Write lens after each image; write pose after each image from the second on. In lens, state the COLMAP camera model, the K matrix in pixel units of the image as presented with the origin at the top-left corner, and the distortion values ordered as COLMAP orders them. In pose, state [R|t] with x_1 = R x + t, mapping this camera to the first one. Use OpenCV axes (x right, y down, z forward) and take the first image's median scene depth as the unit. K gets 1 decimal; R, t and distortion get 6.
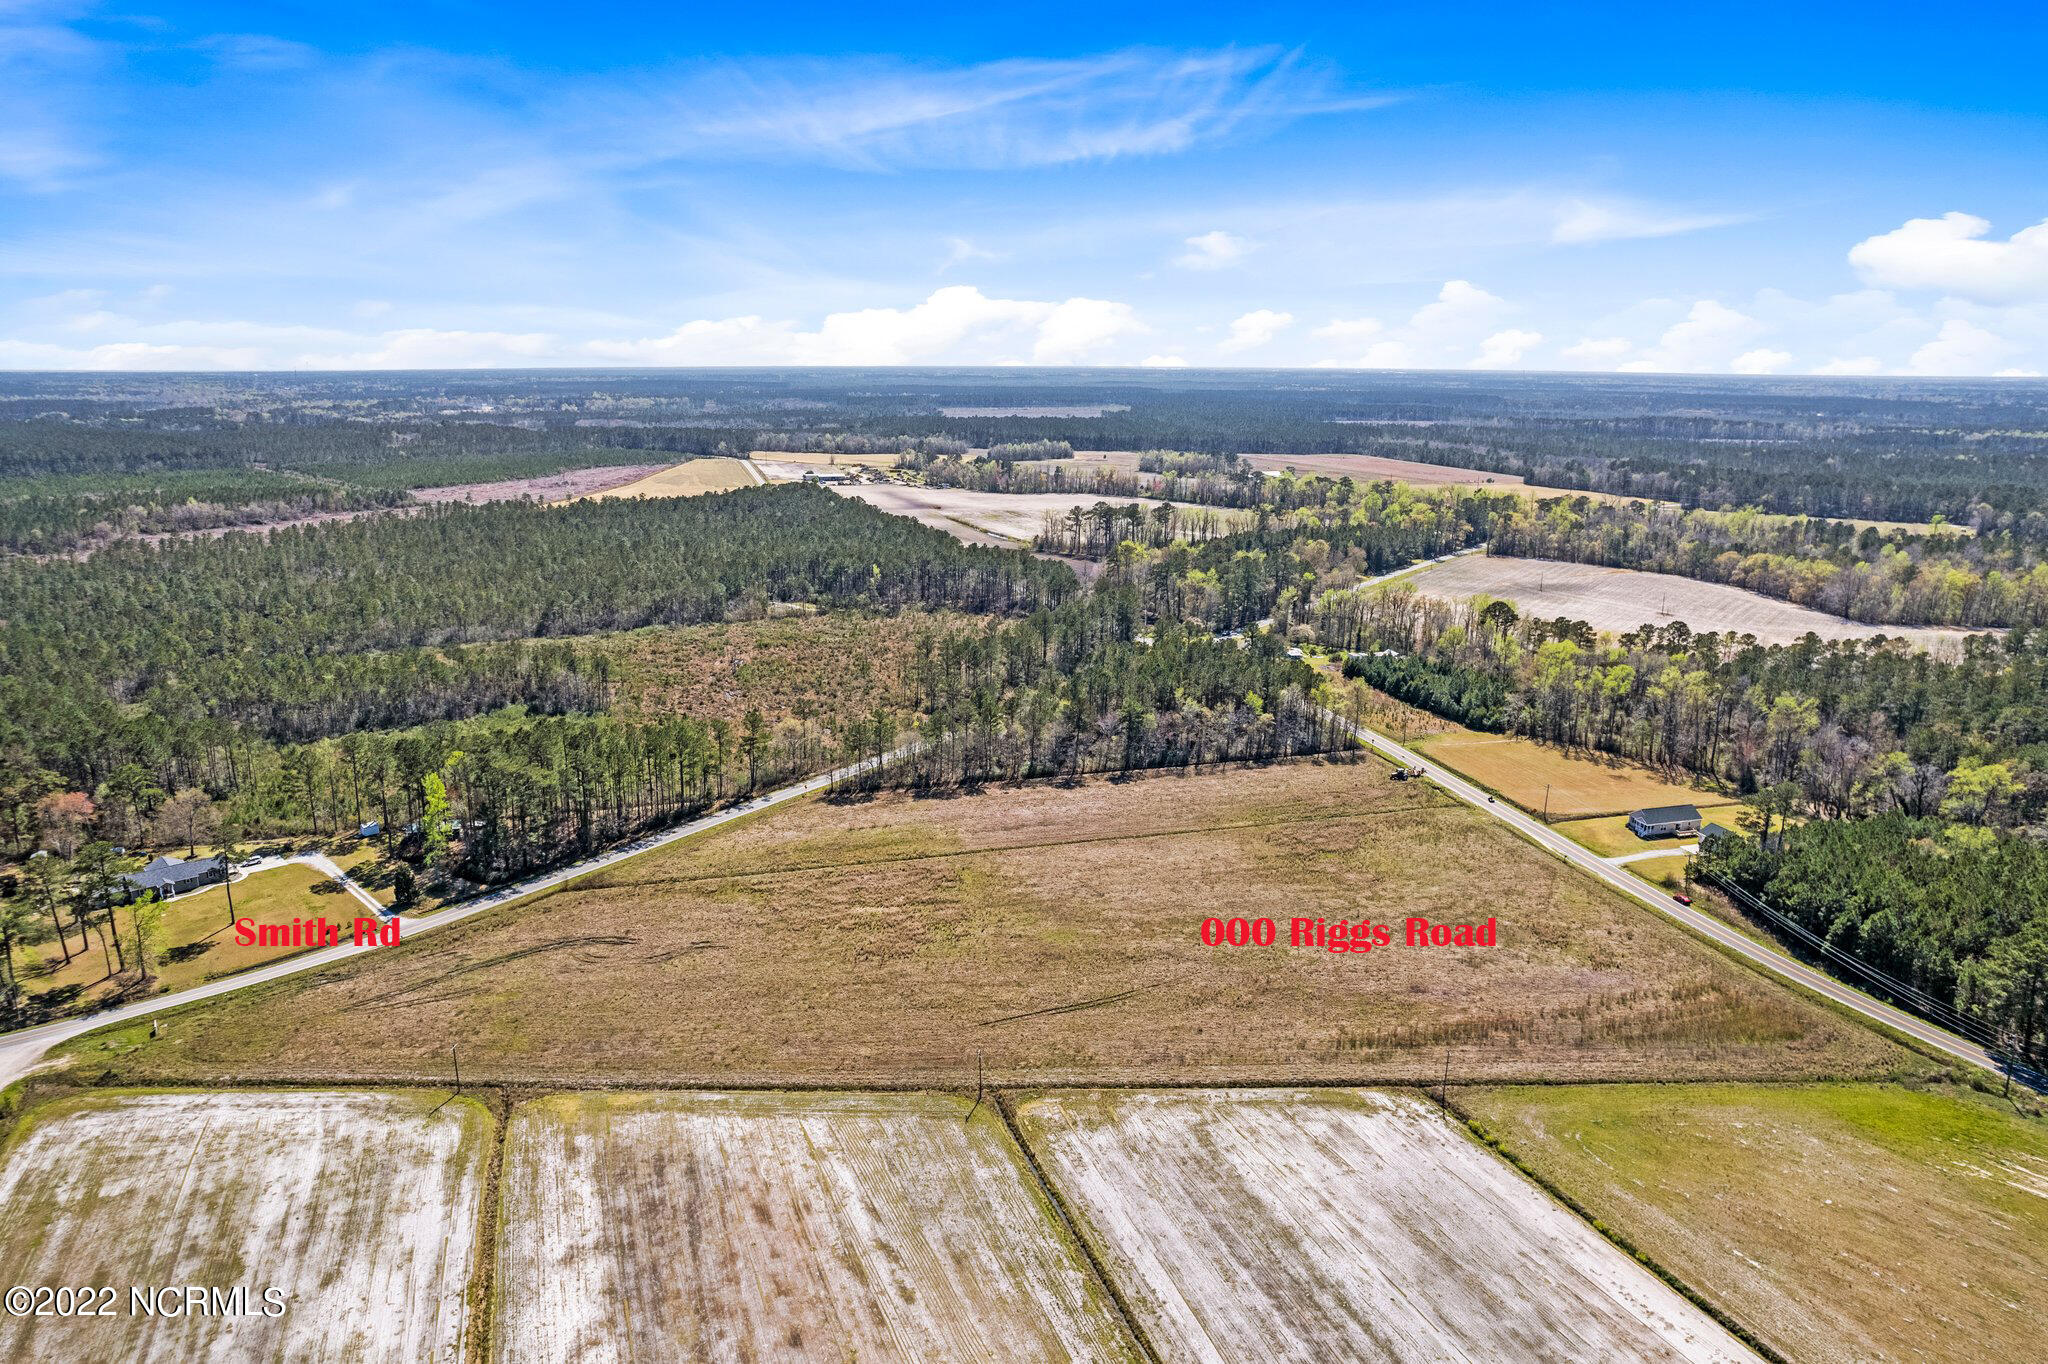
lens RADIAL K [[1325.9, 0, 1028.7], [0, 1325.9, 670.6], [0, 0, 1]] dist [-0.079033, 0.071105]
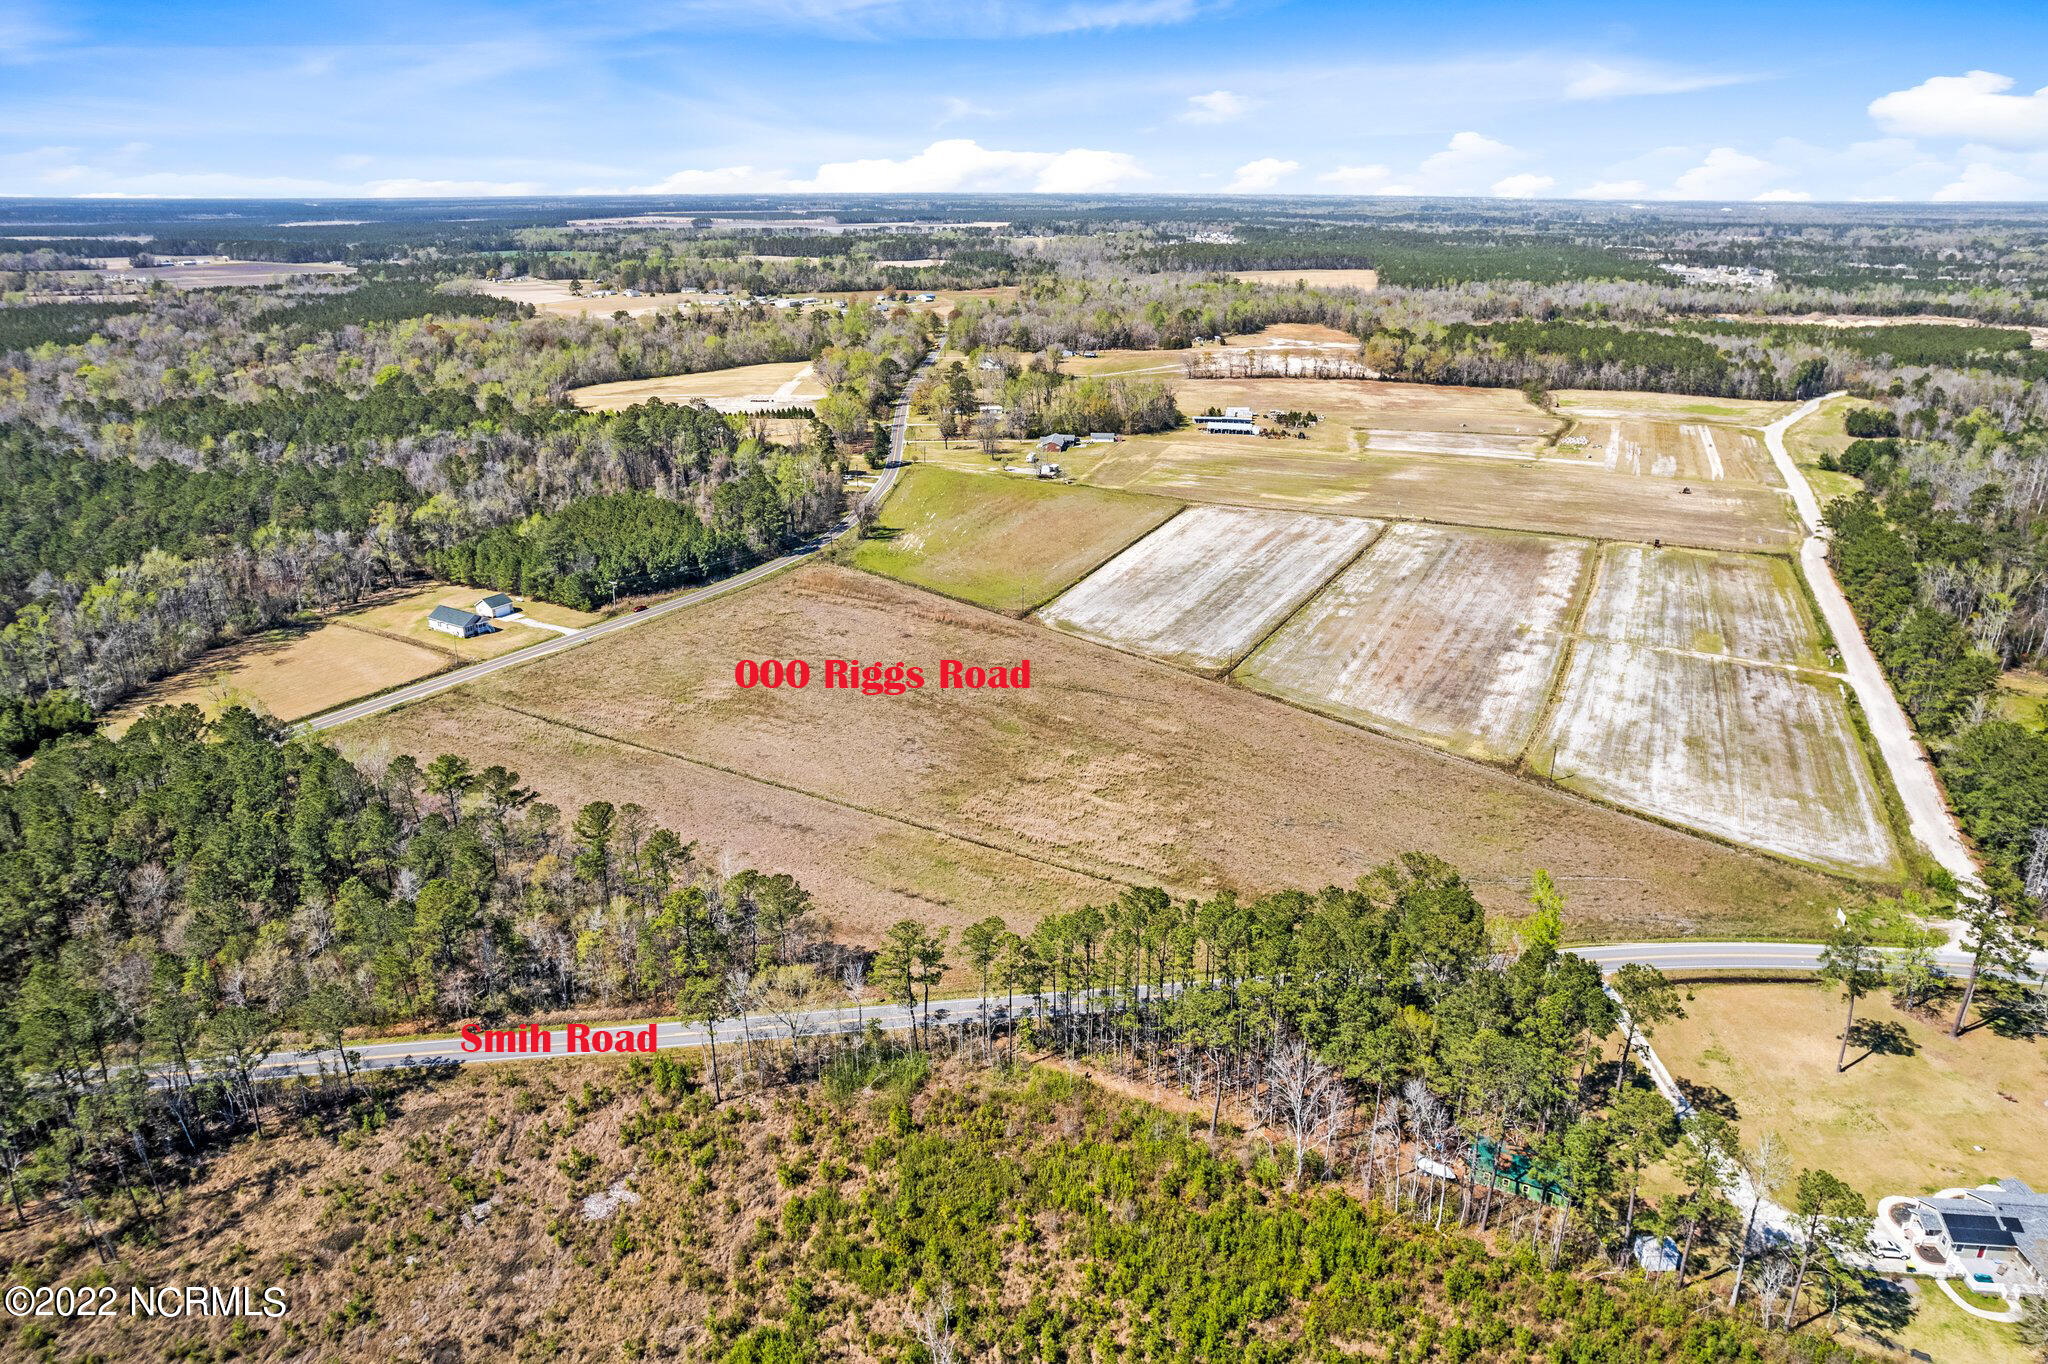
lens RADIAL K [[1332.0, 0, 1028.6], [0, 1332.0, 679.5], [0, 0, 1]] dist [-0.073534, 0.064198]
pose [[-0.681789, -0.262252, 0.682926, -0.667246], [0.164199, 0.854855, 0.492201, -0.341733], [-0.712884, 0.447713, -0.539769, 1.423924]]
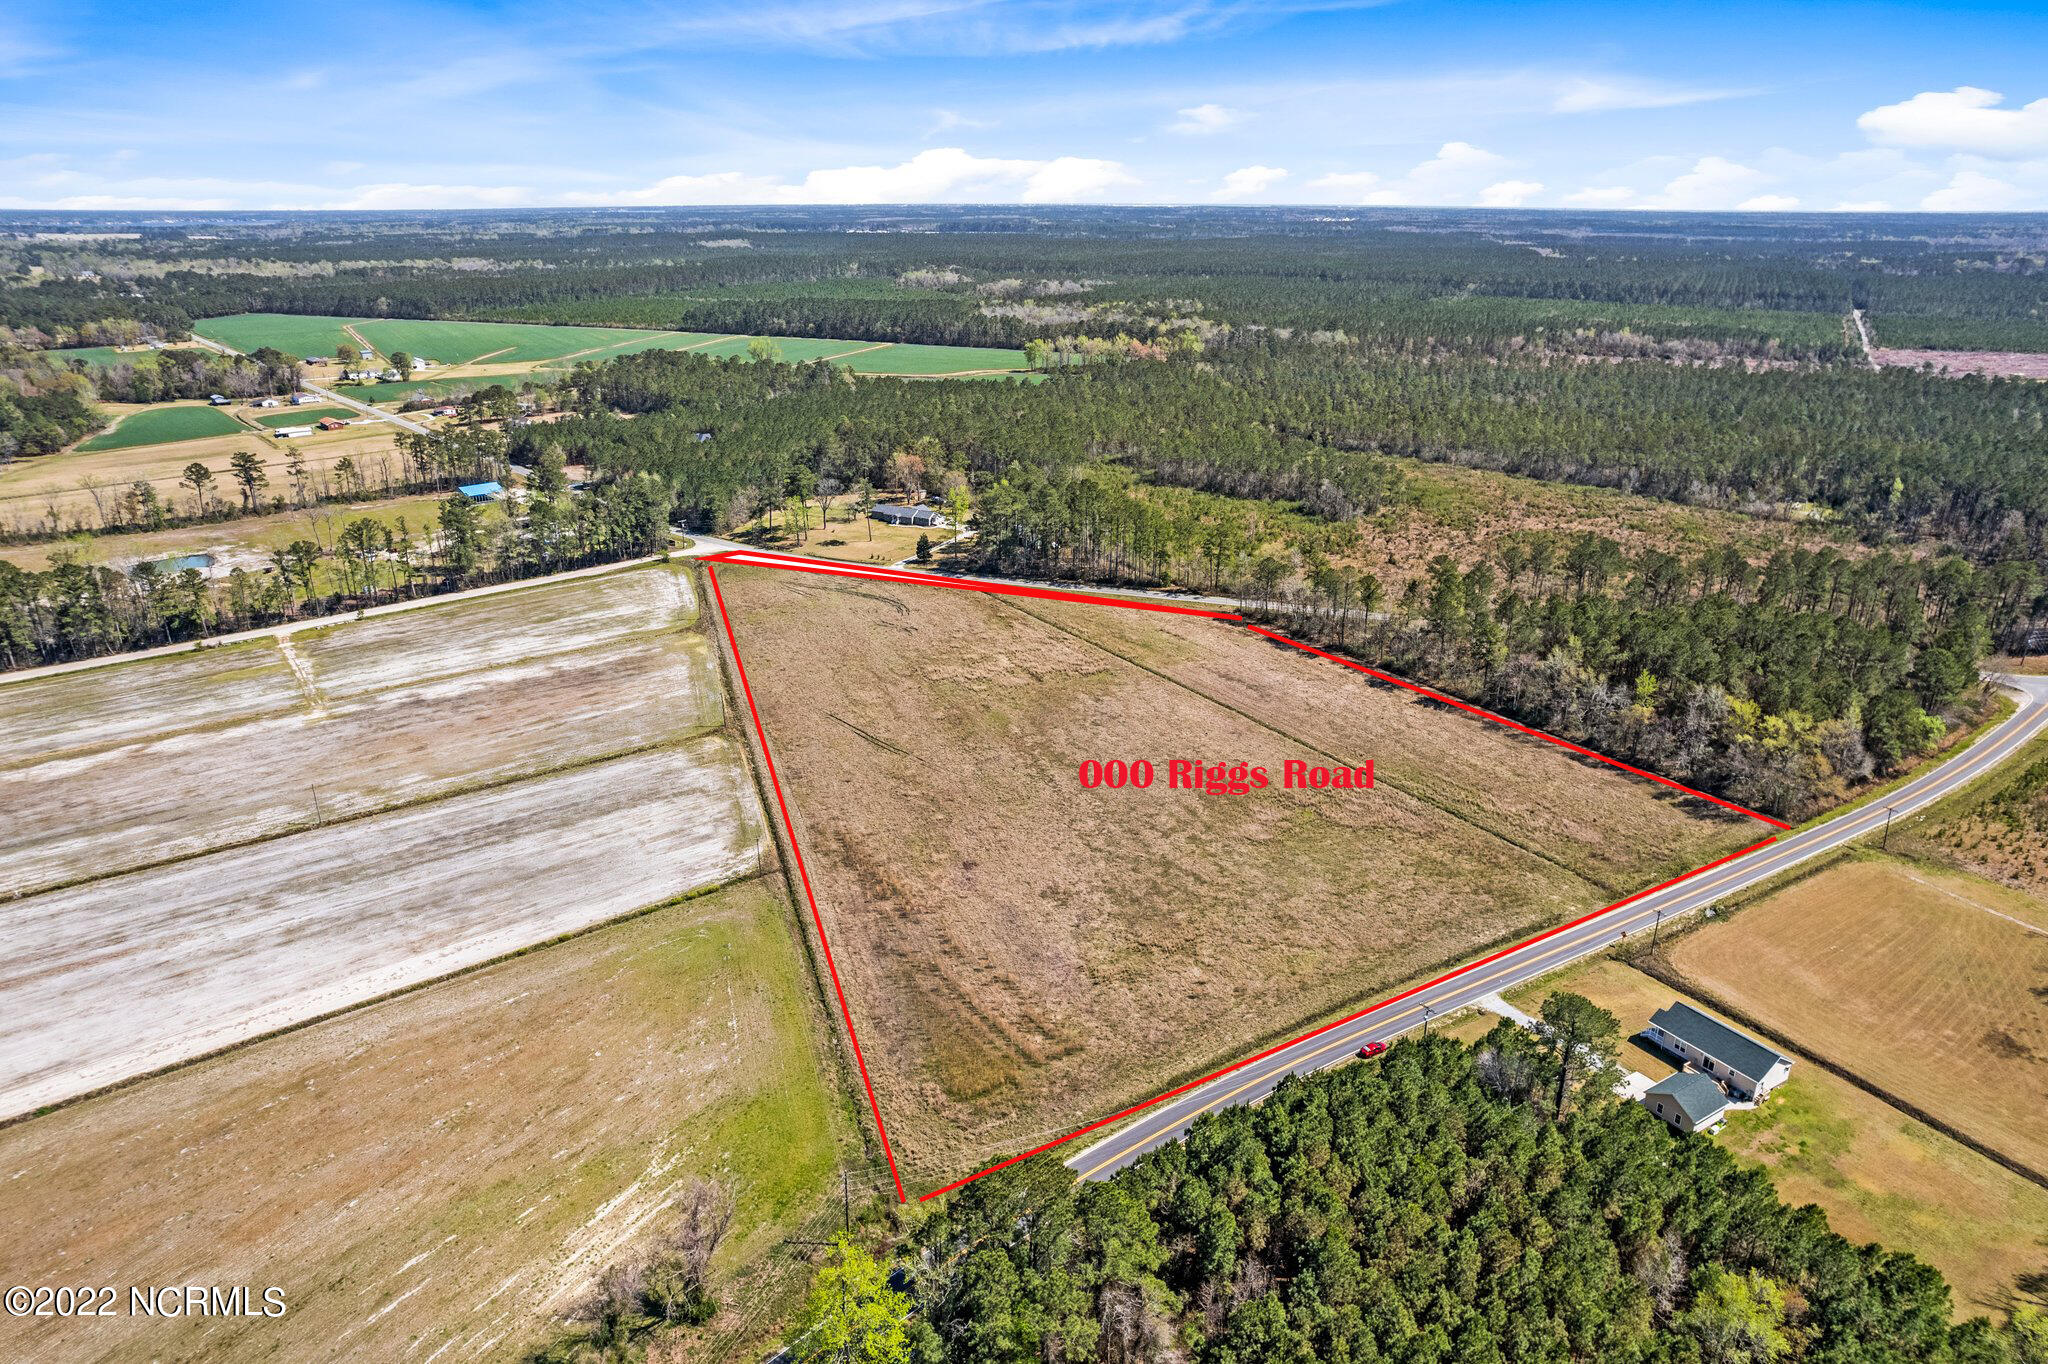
lens RADIAL K [[1332.0, 0, 1028.6], [0, 1332.0, 679.5], [0, 0, 1]] dist [-0.073534, 0.064198]
pose [[0.280032, 0.327148, -0.902528, 0.955239], [-0.218881, 0.937137, 0.271780, -0.134831], [0.934705, 0.121439, 0.334035, 0.579292]]
